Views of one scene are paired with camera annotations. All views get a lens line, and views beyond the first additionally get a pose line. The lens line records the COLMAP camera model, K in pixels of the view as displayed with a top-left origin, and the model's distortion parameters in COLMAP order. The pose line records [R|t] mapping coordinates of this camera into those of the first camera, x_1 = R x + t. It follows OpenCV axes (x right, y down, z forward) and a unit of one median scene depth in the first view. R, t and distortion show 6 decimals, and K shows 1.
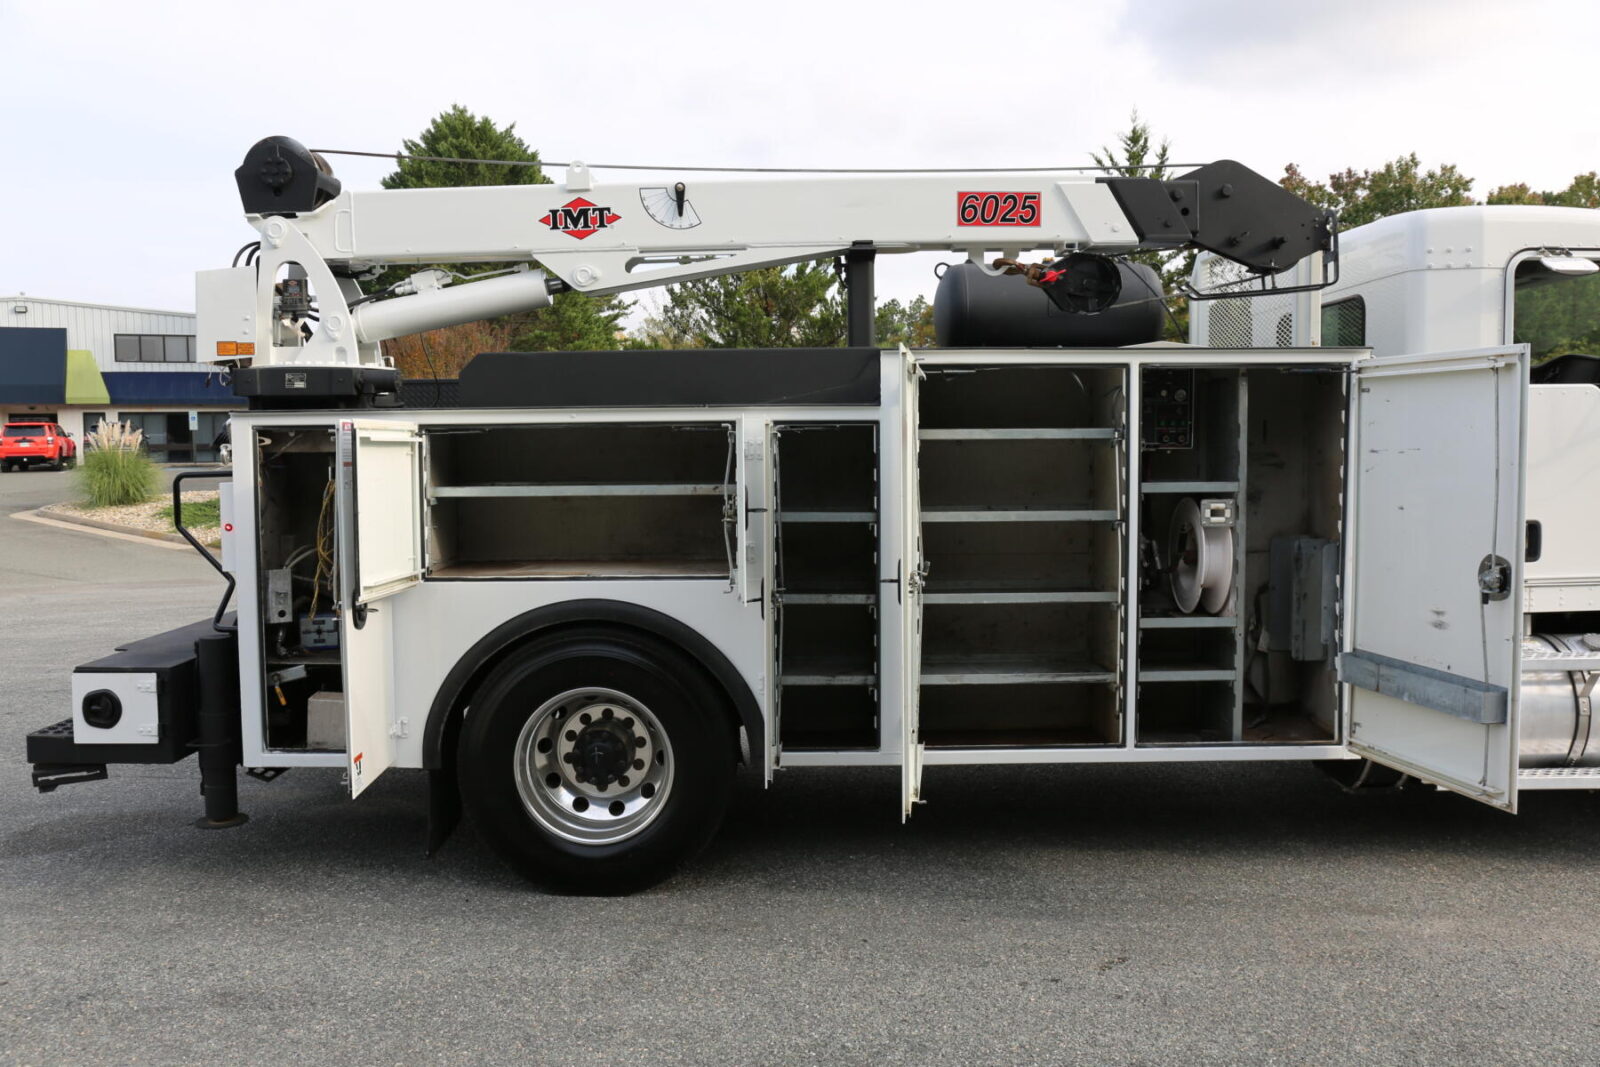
lens RADIAL K [[1242.0, 0, 803.3], [0, 1242.0, 523.3], [0, 0, 1]] dist [-0.079288, 0.087626]
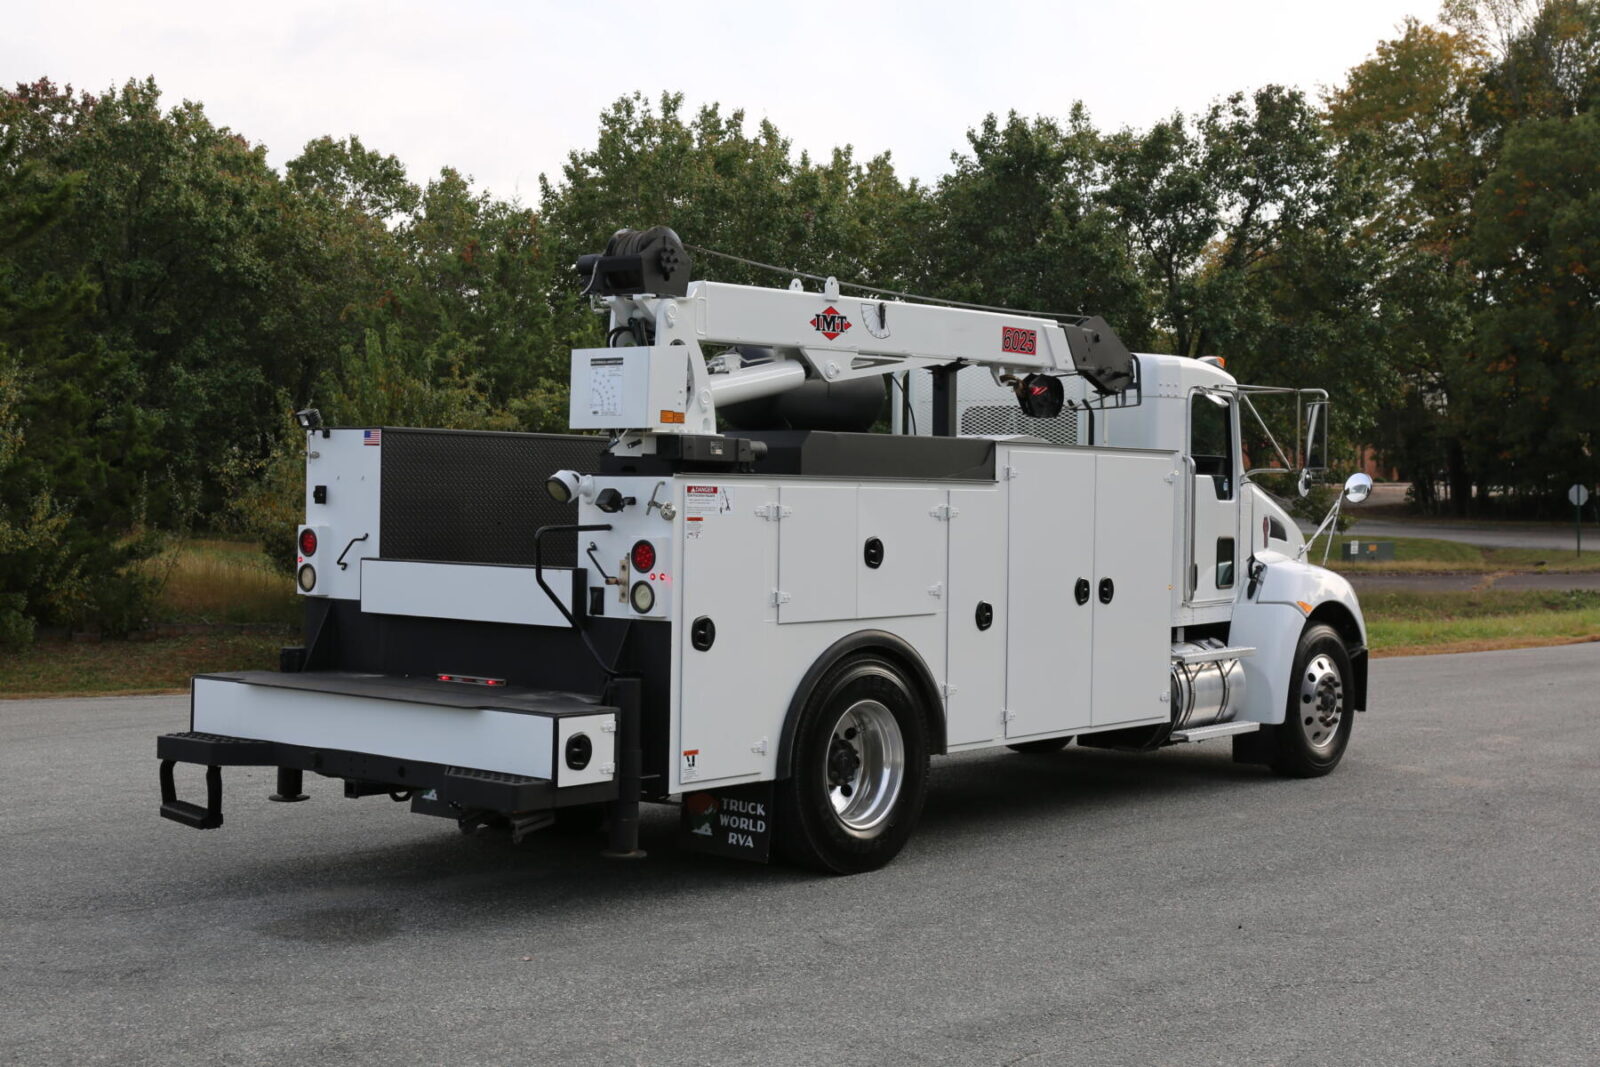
lens RADIAL K [[2093.3, 0, 800.0], [0, 2093.3, 533.5], [0, 0, 1]] dist [0.026300, 0.048541]
pose [[0.637304, 0.003281, 0.770605, -1.801008], [0.031160, 0.999063, -0.030024, 0.024290], [-0.769982, 0.043146, 0.636605, -0.296072]]
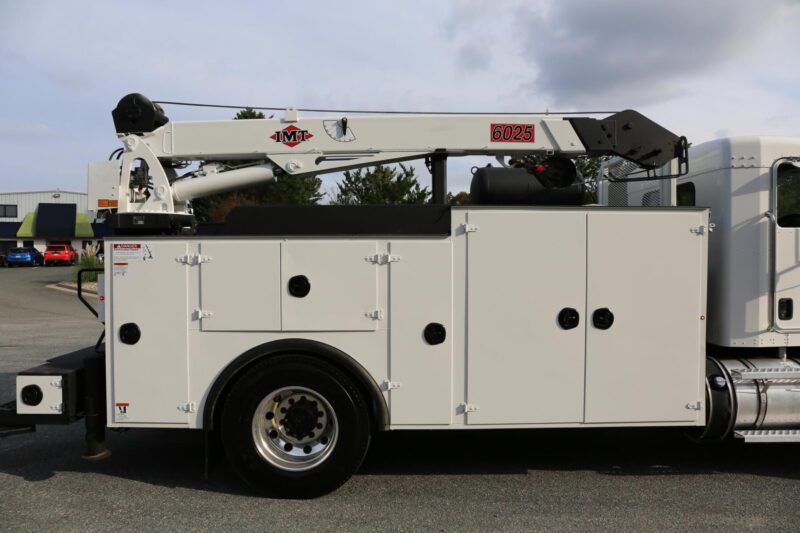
lens RADIAL K [[543.8, 0, 400.0], [0, 543.8, 266.5], [0, 0, 1]] dist [-0.102954, 0.078672]
pose [[0.999975, 0.006244, 0.003330, -0.016023], [-0.006085, 0.998936, -0.045721, -0.010557], [-0.003611, 0.045699, 0.998949, 0.181782]]
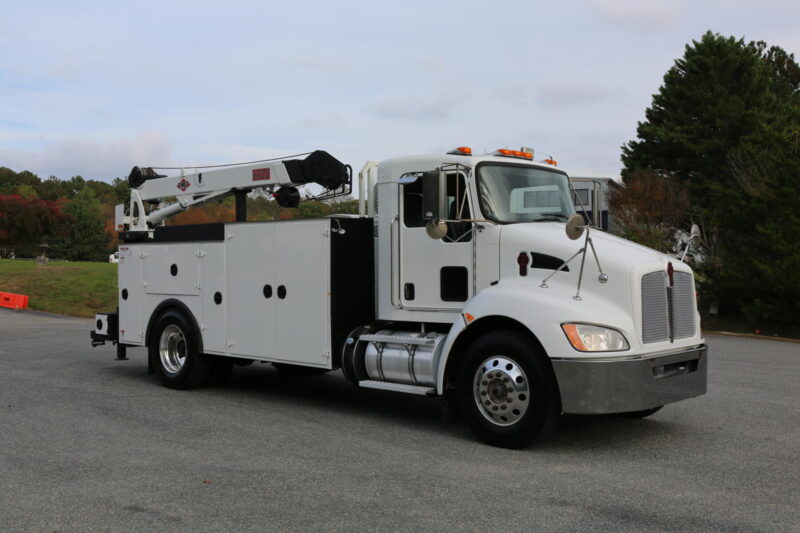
lens RADIAL K [[874.0, 0, 400.0], [0, 874.0, 266.5], [0, 0, 1]] dist [-0.001106, 0.002716]
pose [[0.726362, 0.008867, -0.687255, 1.855887], [-0.044387, 0.998435, -0.034031, 0.026409], [0.685878, 0.055224, 0.725618, -0.296573]]
